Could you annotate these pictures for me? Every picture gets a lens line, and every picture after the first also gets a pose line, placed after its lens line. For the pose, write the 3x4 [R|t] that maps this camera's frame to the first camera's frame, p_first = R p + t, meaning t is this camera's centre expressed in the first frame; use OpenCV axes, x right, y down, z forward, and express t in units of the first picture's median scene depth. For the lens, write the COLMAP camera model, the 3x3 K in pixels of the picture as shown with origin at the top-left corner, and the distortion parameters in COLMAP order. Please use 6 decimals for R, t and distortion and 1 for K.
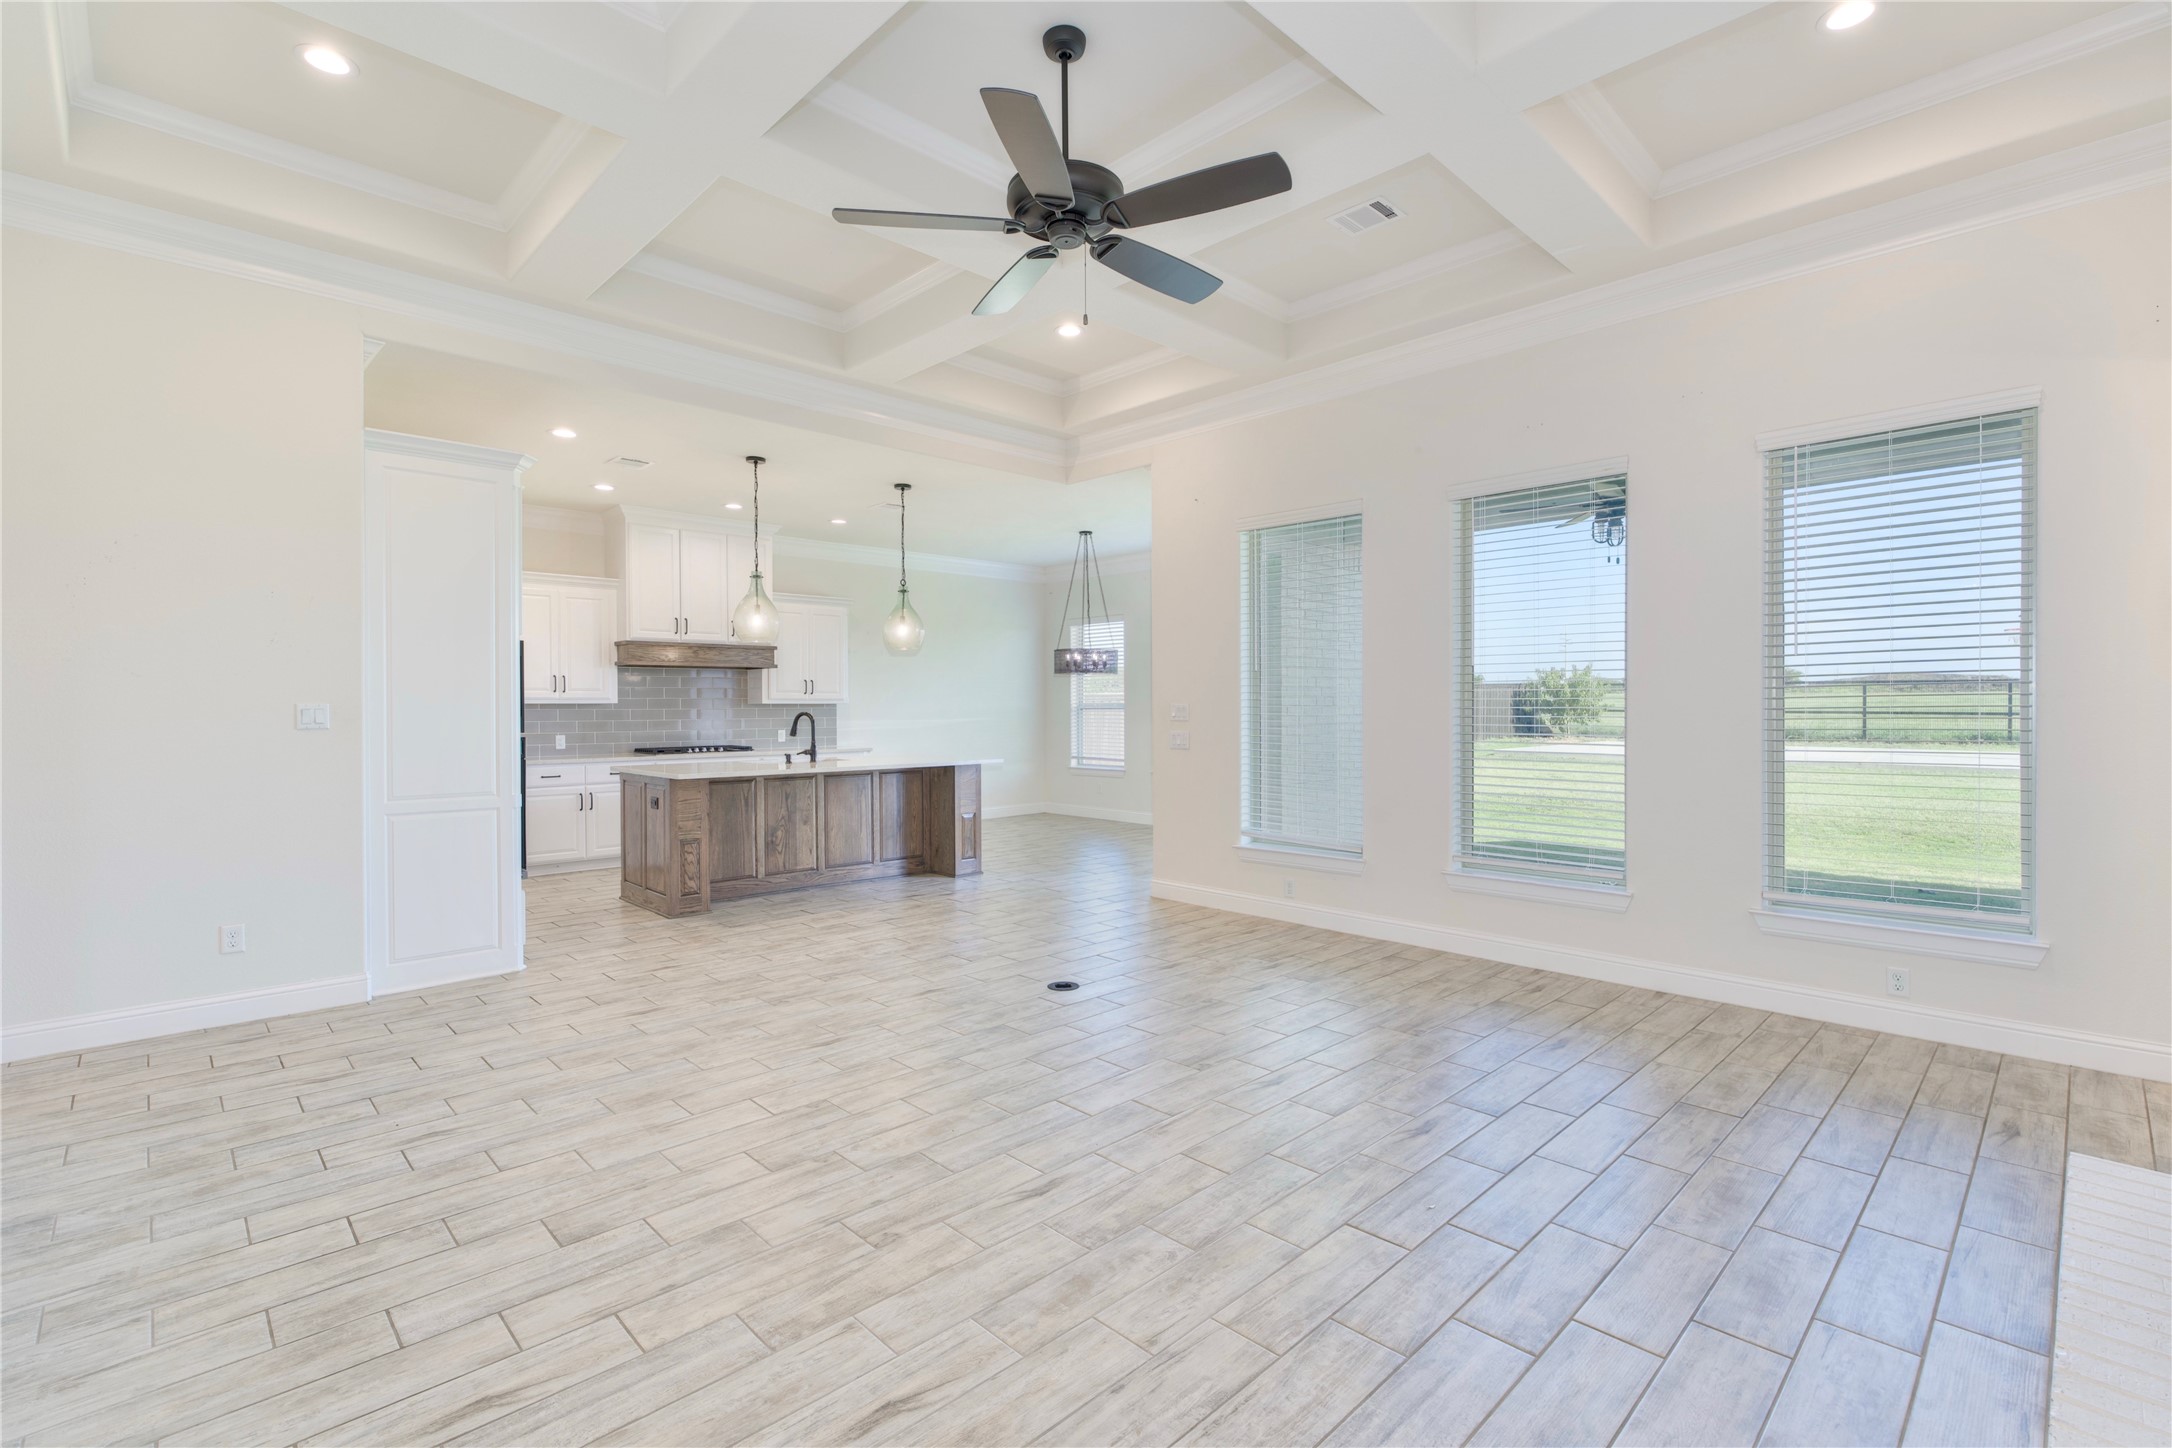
lens RADIAL K [[988.1, 0, 1079.3], [0, 988.1, 706.5], [0, 0, 1]] dist [-0.003493, -0.000310]
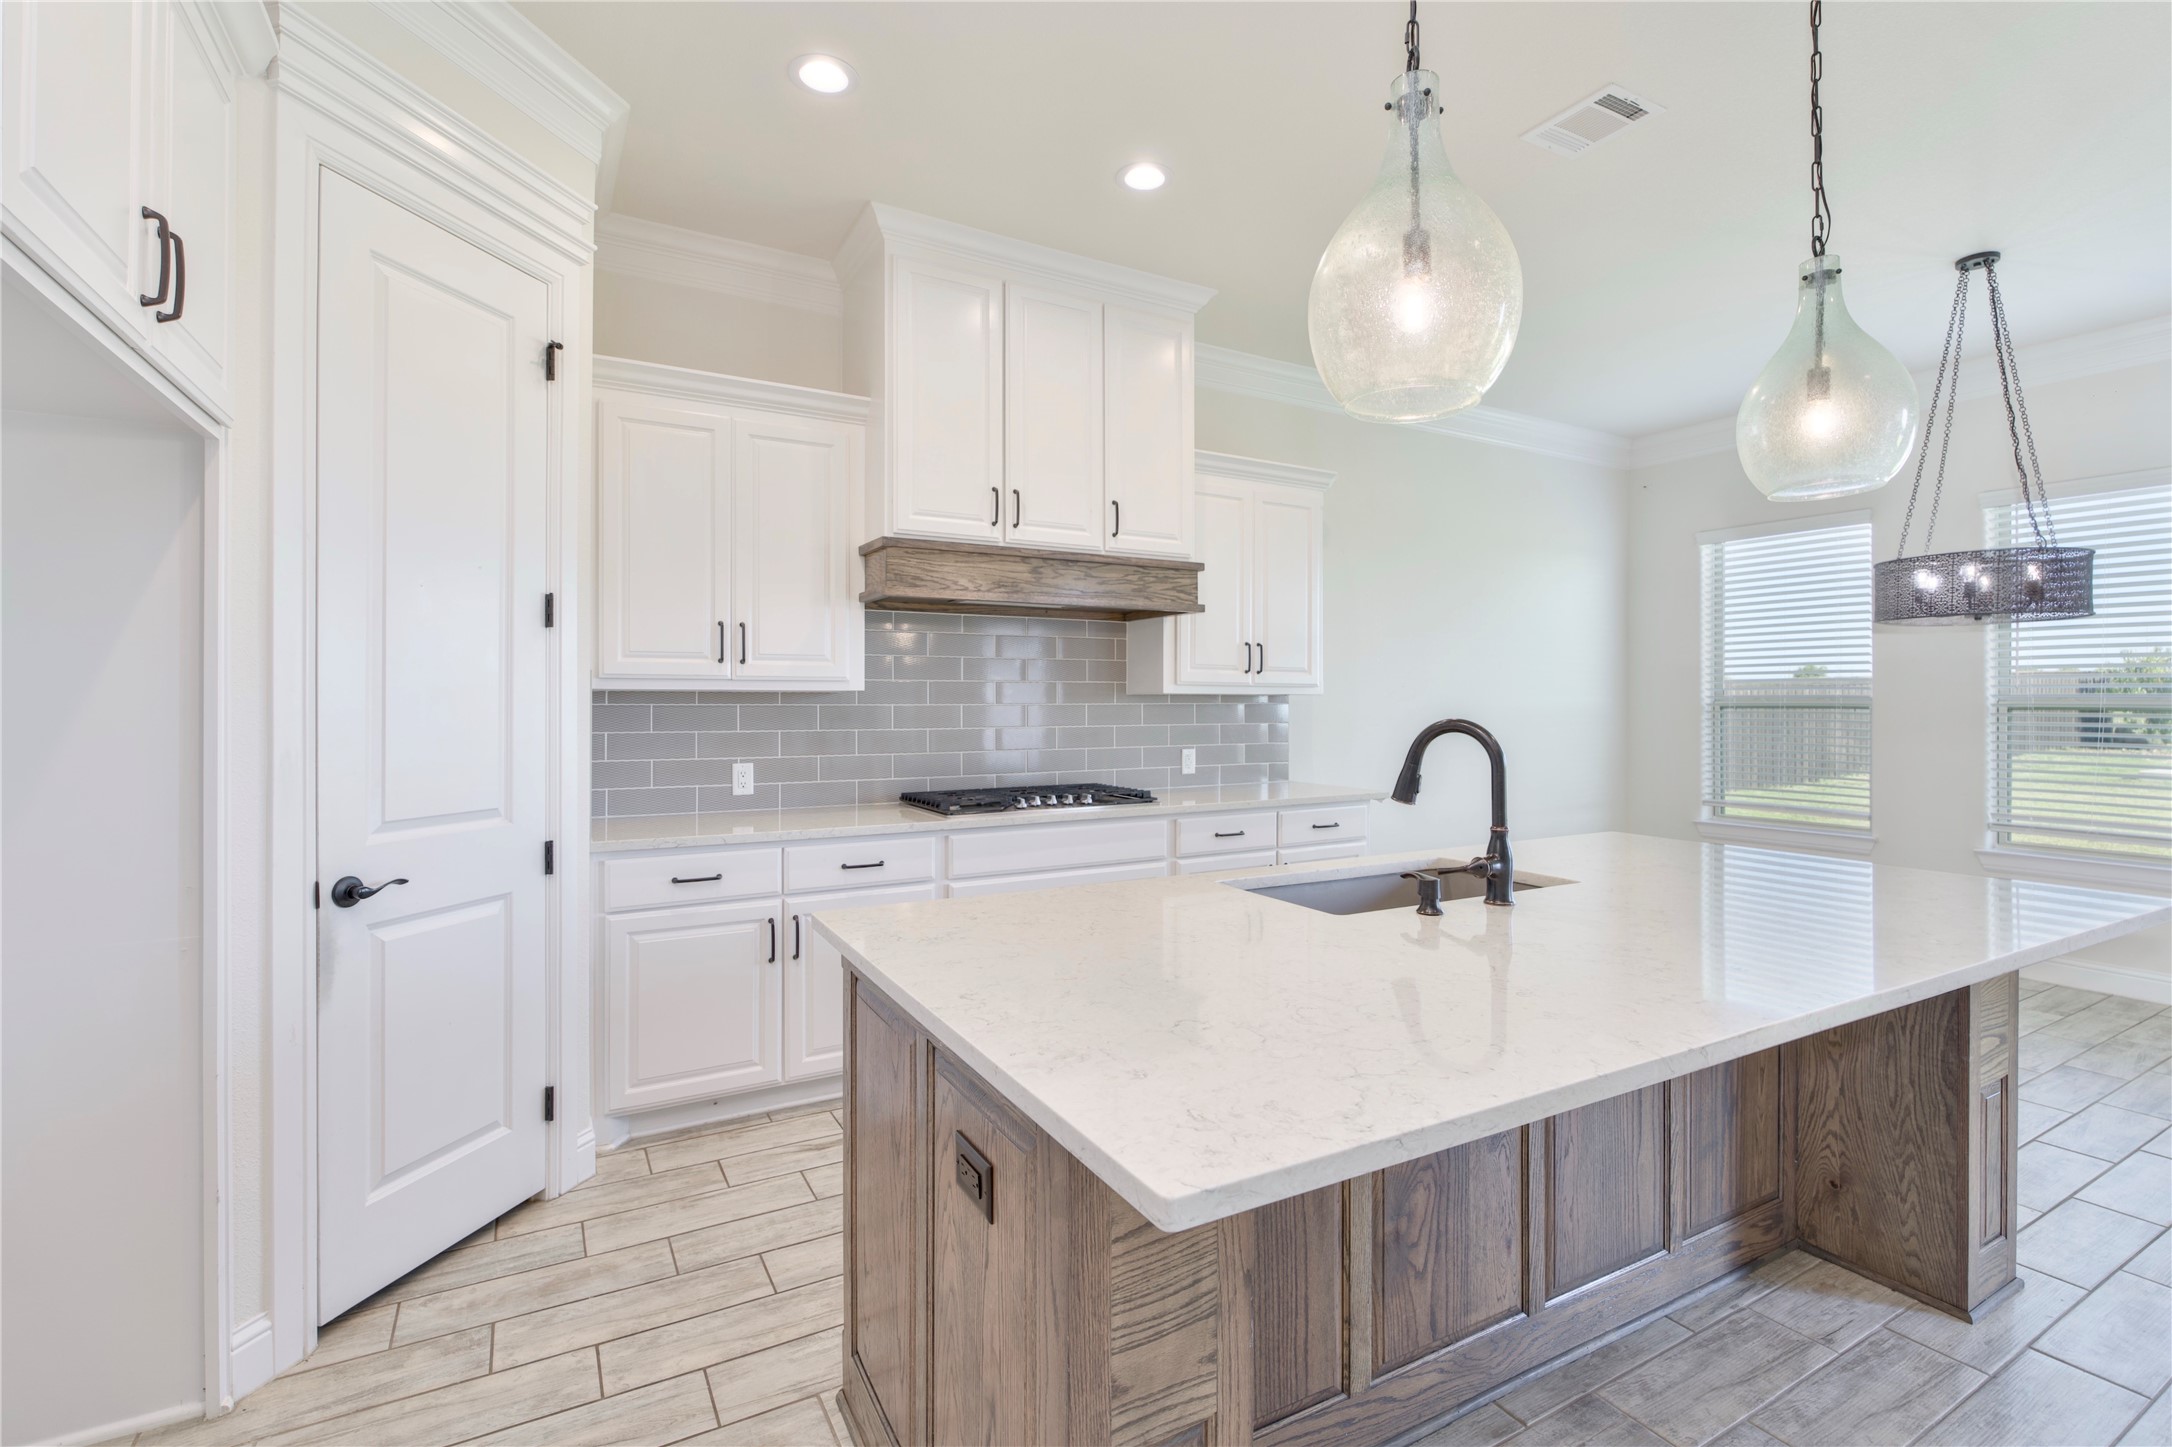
lens RADIAL K [[988.1, 0, 1083.1], [0, 988.1, 686.8], [0, 0, 1]] dist [-0.003493, -0.000310]
pose [[0.969222, 0.001256, -0.246183, -0.325976], [-0.005184, 0.999869, -0.015306, 0.001506], [0.246132, 0.016111, 0.969102, 0.732820]]
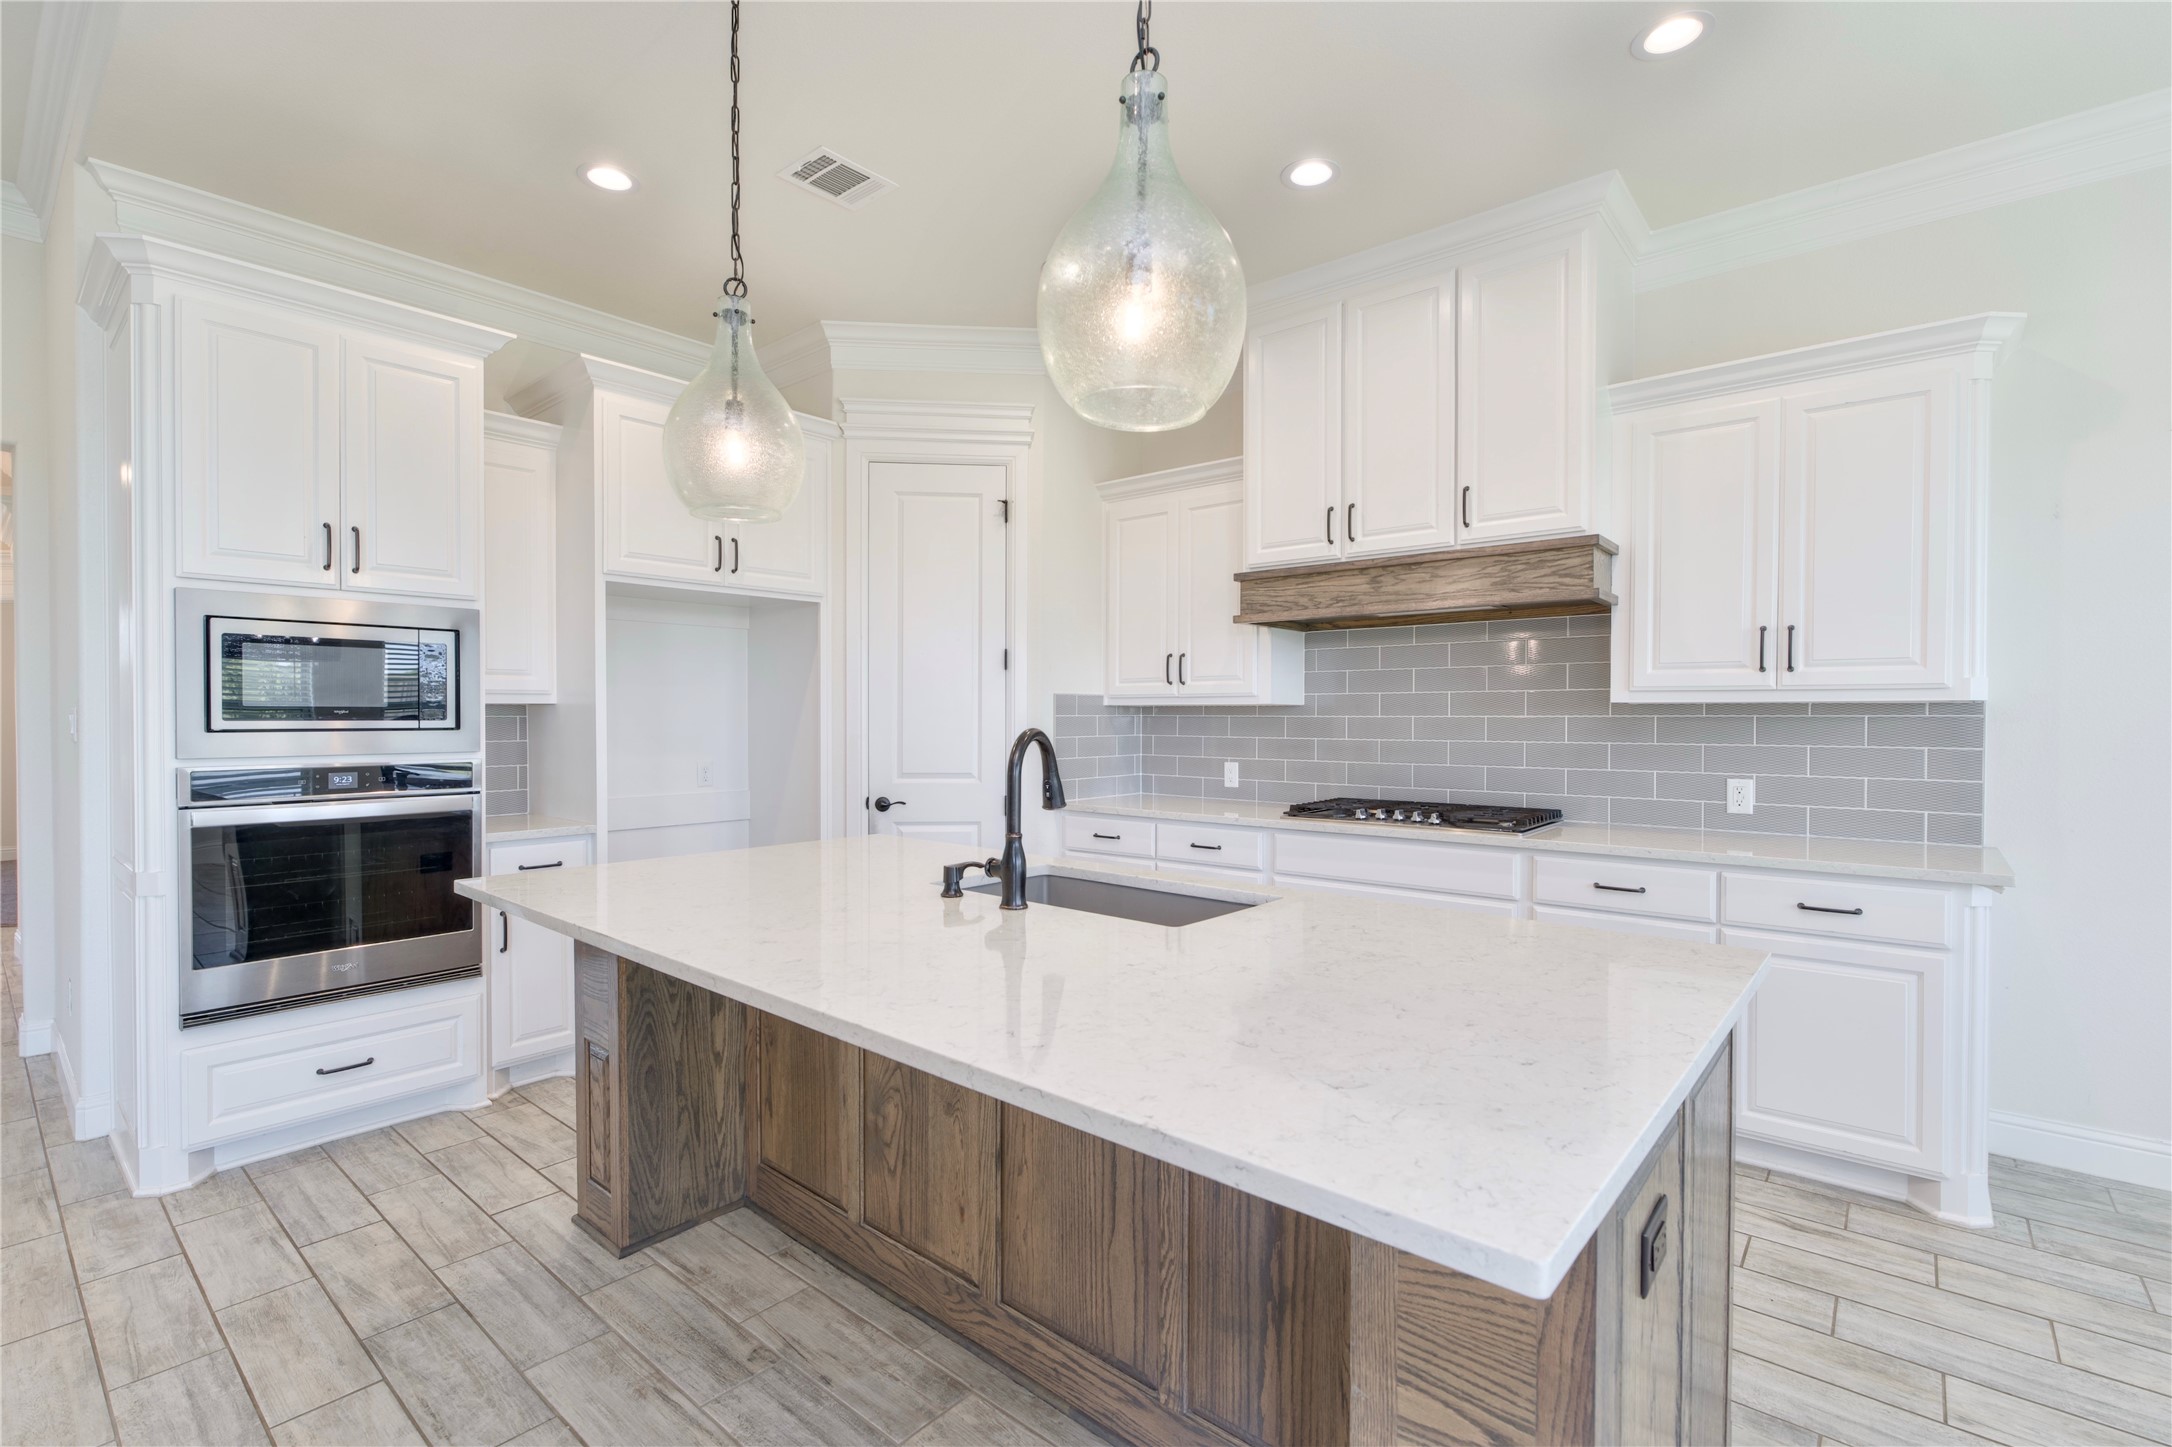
lens RADIAL K [[988.1, 0, 1108.1], [0, 988.1, 712.5], [0, 0, 1]] dist [-0.003493, -0.000310]
pose [[0.102906, 0.001653, -0.994690, 0.018400], [-0.002497, 0.999996, 0.001403, 0.000751], [0.994688, 0.002340, 0.102910, 1.039987]]
